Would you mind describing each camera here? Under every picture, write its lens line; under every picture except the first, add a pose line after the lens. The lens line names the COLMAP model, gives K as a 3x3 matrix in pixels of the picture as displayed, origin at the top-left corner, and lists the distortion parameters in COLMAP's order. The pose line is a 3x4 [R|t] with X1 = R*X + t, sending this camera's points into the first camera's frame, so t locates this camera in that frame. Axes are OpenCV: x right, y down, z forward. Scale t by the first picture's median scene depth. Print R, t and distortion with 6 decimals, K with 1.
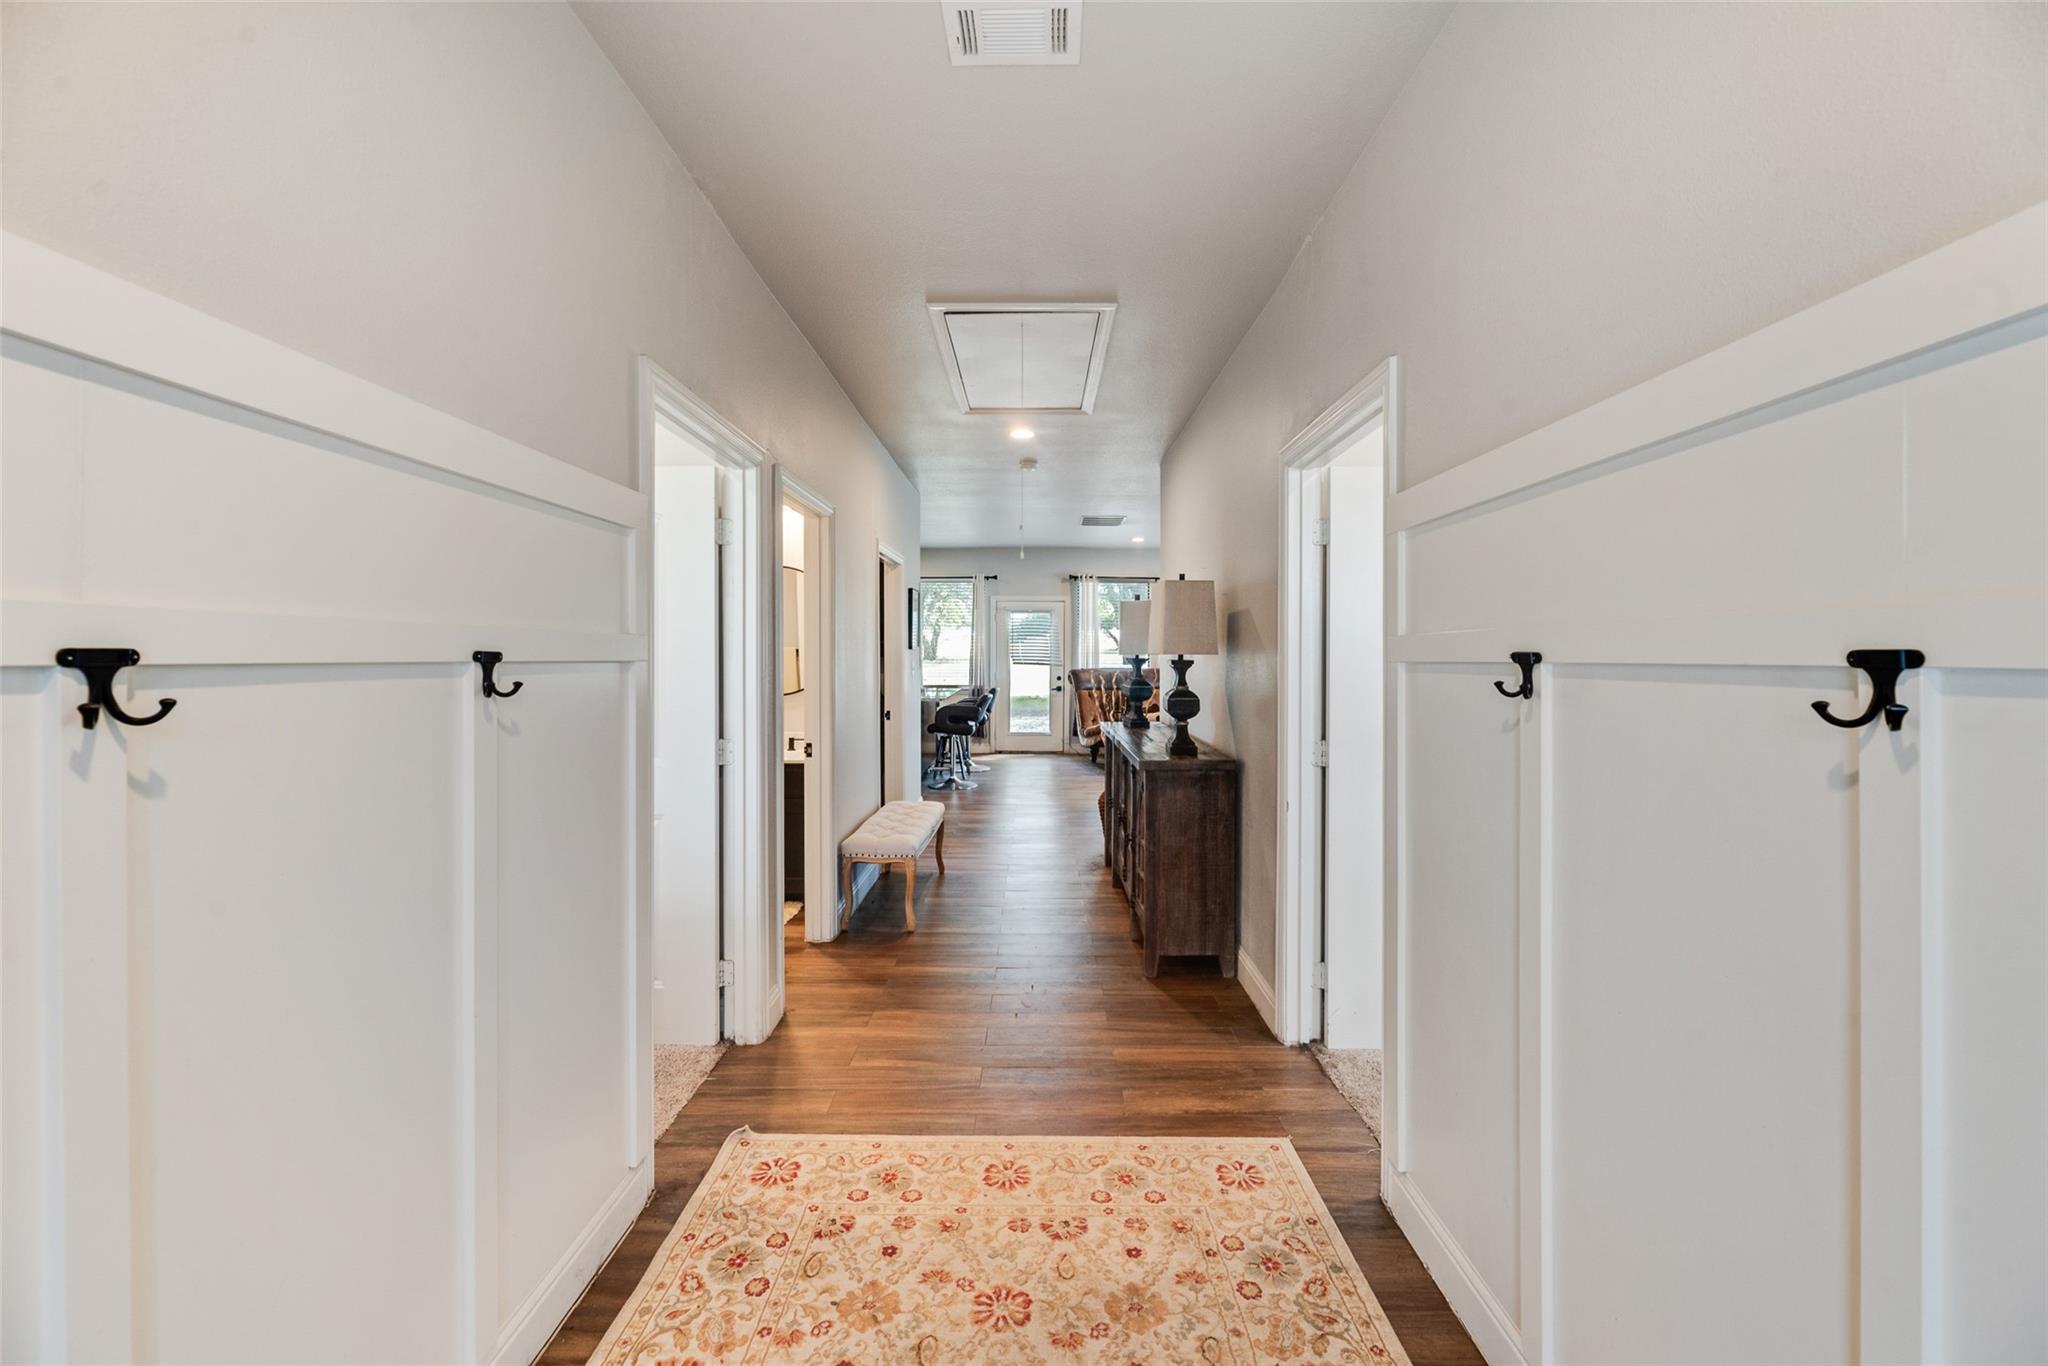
lens RADIAL K [[815.8, 0, 1022.1], [0, 815.8, 657.6], [0, 0, 1]] dist [0.000589, -0.000009]
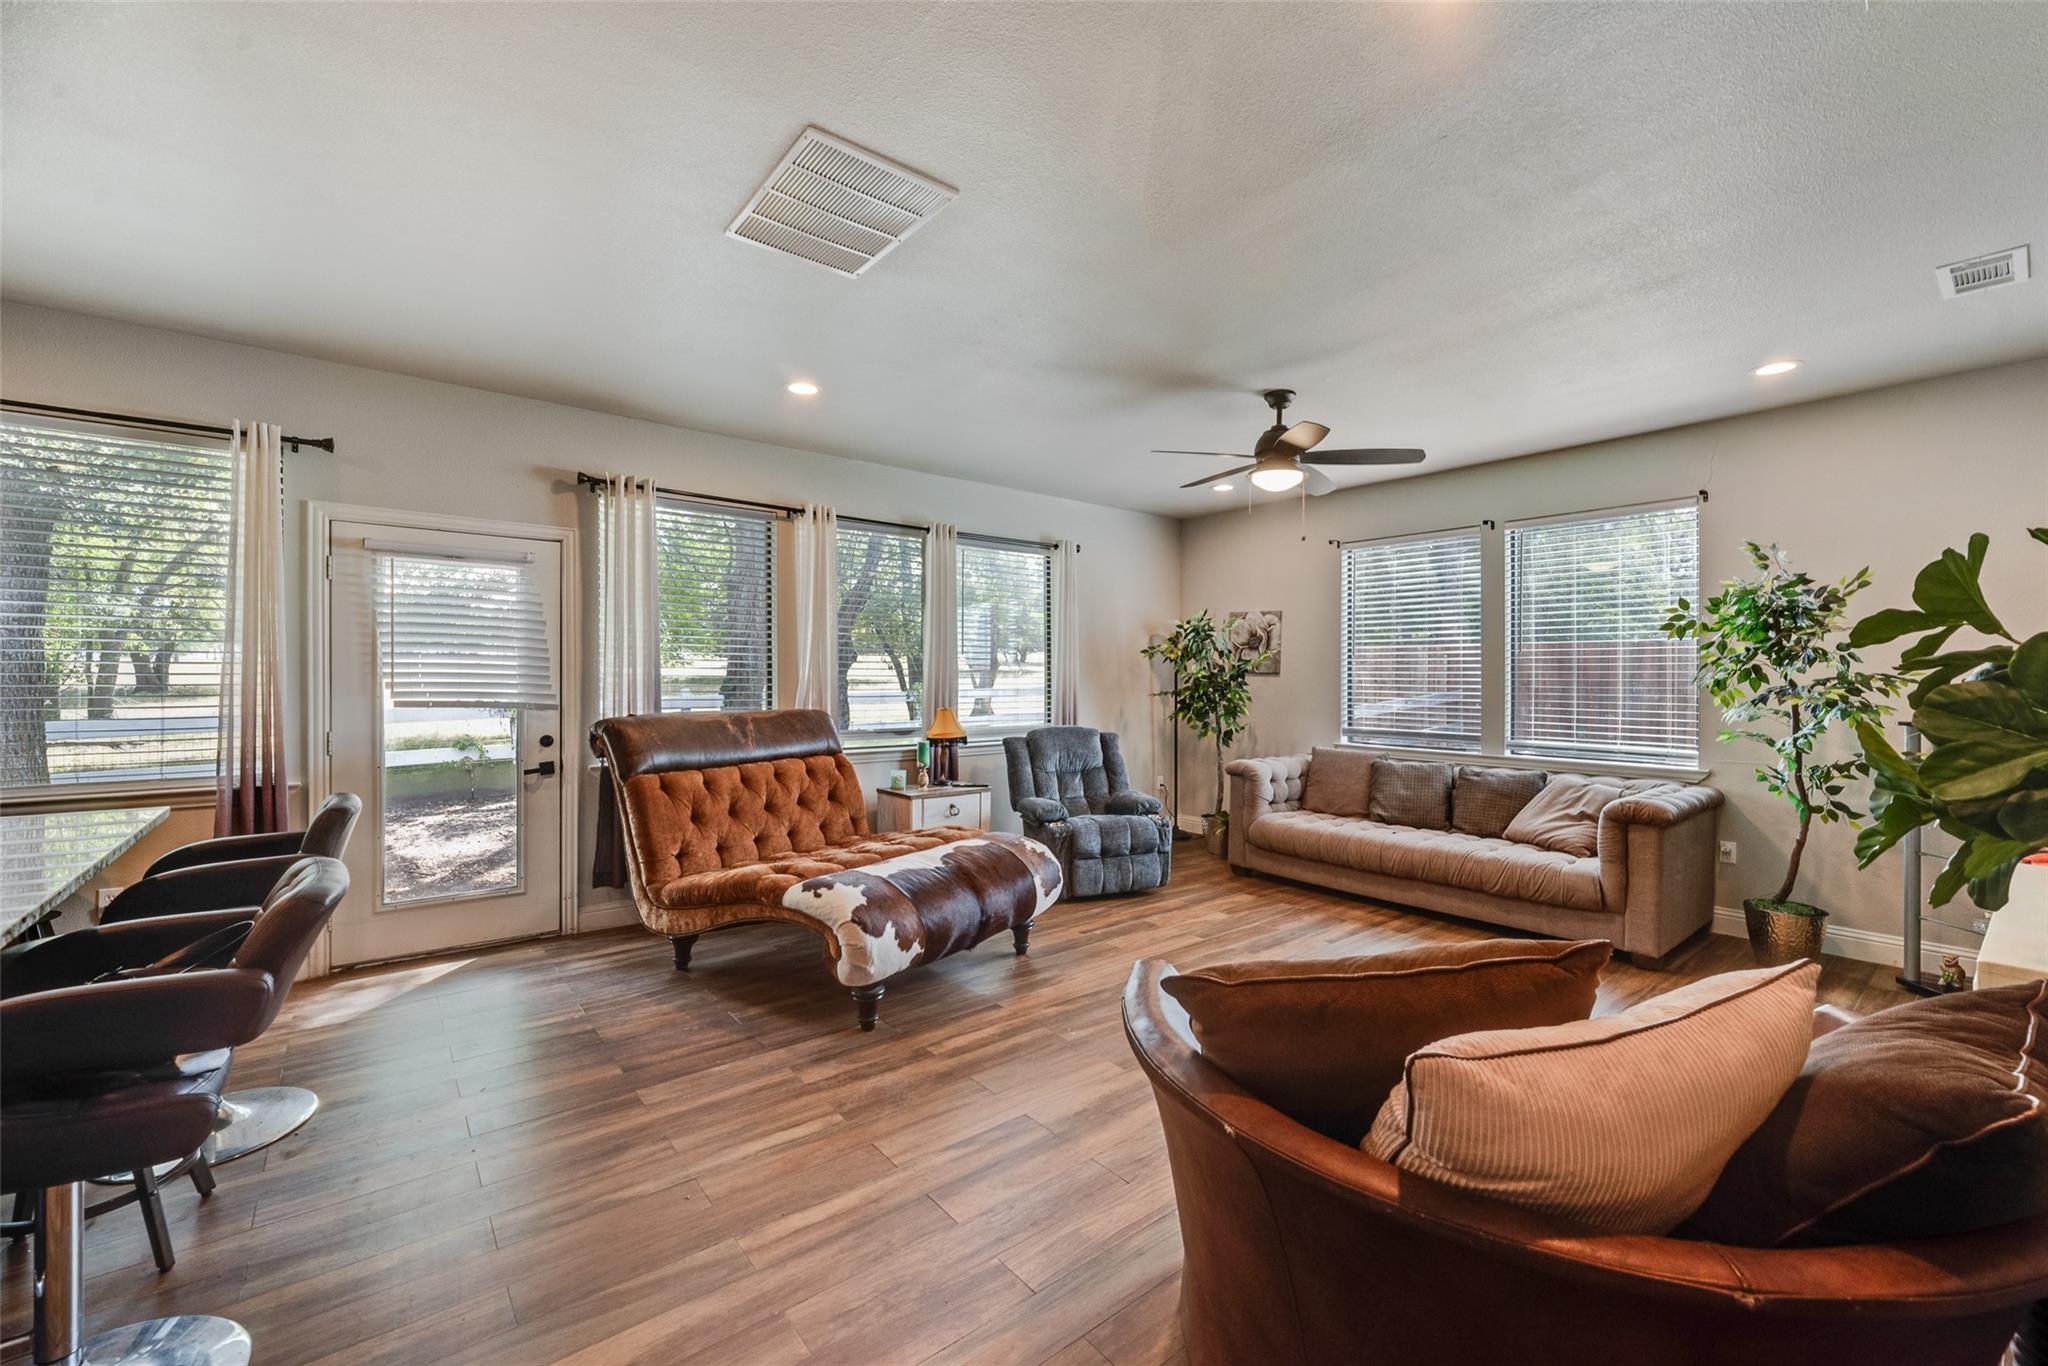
lens RADIAL K [[815.8, 0, 1022.1], [0, 815.8, 657.6], [0, 0, 1]] dist [0.000589, -0.000009]
pose [[0.782242, -0.002982, 0.622968, -0.045240], [0.006714, 0.999971, -0.003644, -0.027107], [-0.622939, 0.007033, 0.782239, 1.360572]]
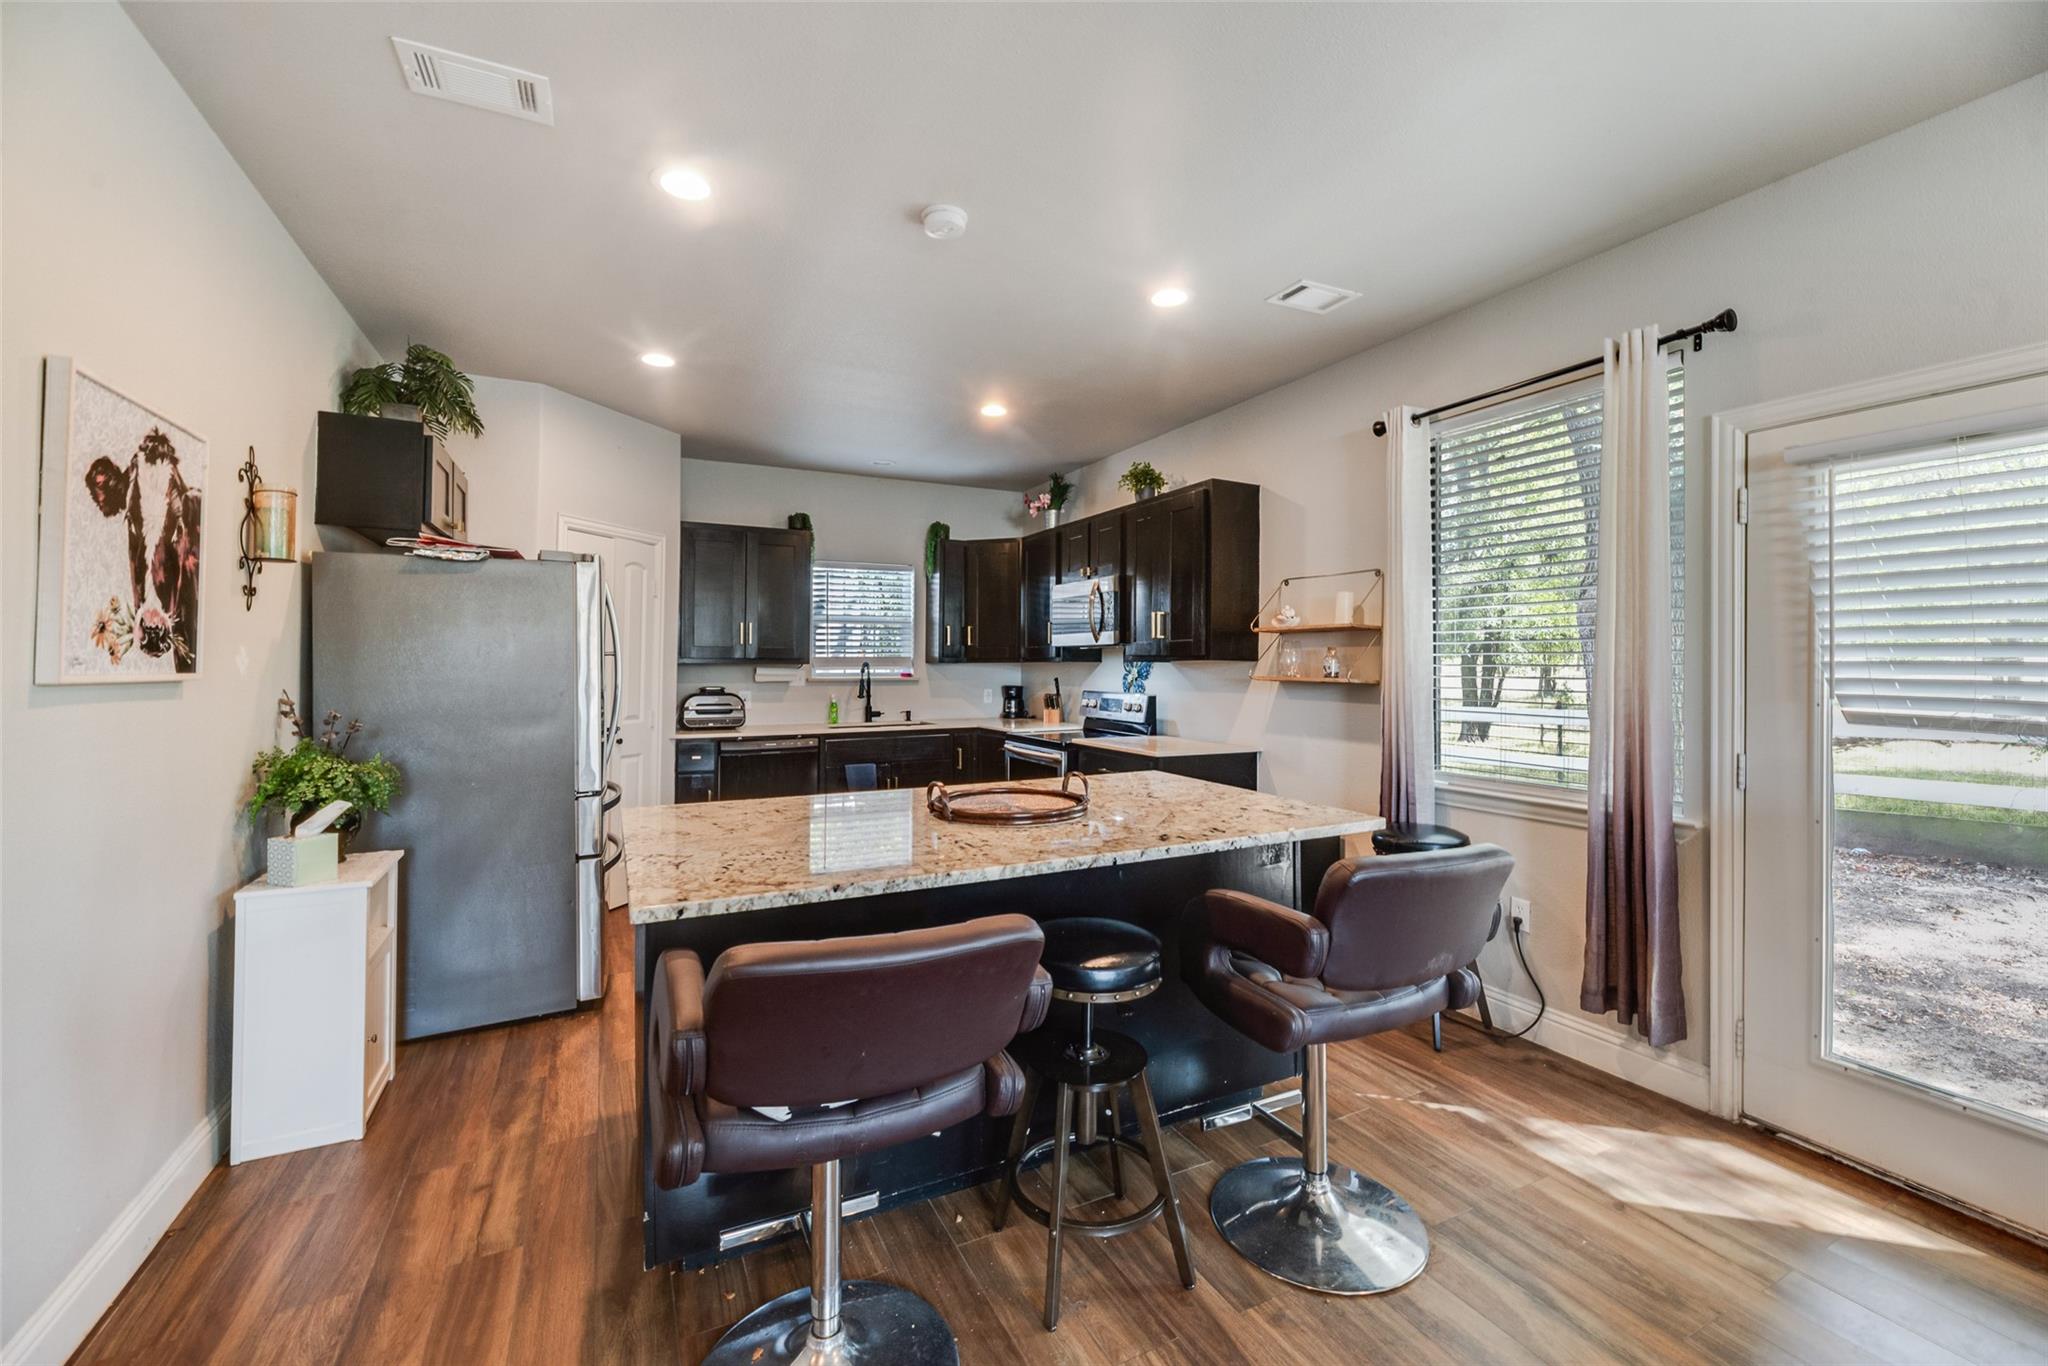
lens RADIAL K [[815.8, 0, 1022.1], [0, 815.8, 657.6], [0, 0, 1]] dist [0.000589, -0.000009]
pose [[0.457067, -0.013140, -0.889335, 0.157828], [-0.000411, 0.999888, -0.014985, -0.016982], [0.889432, 0.007214, 0.457010, 1.717049]]
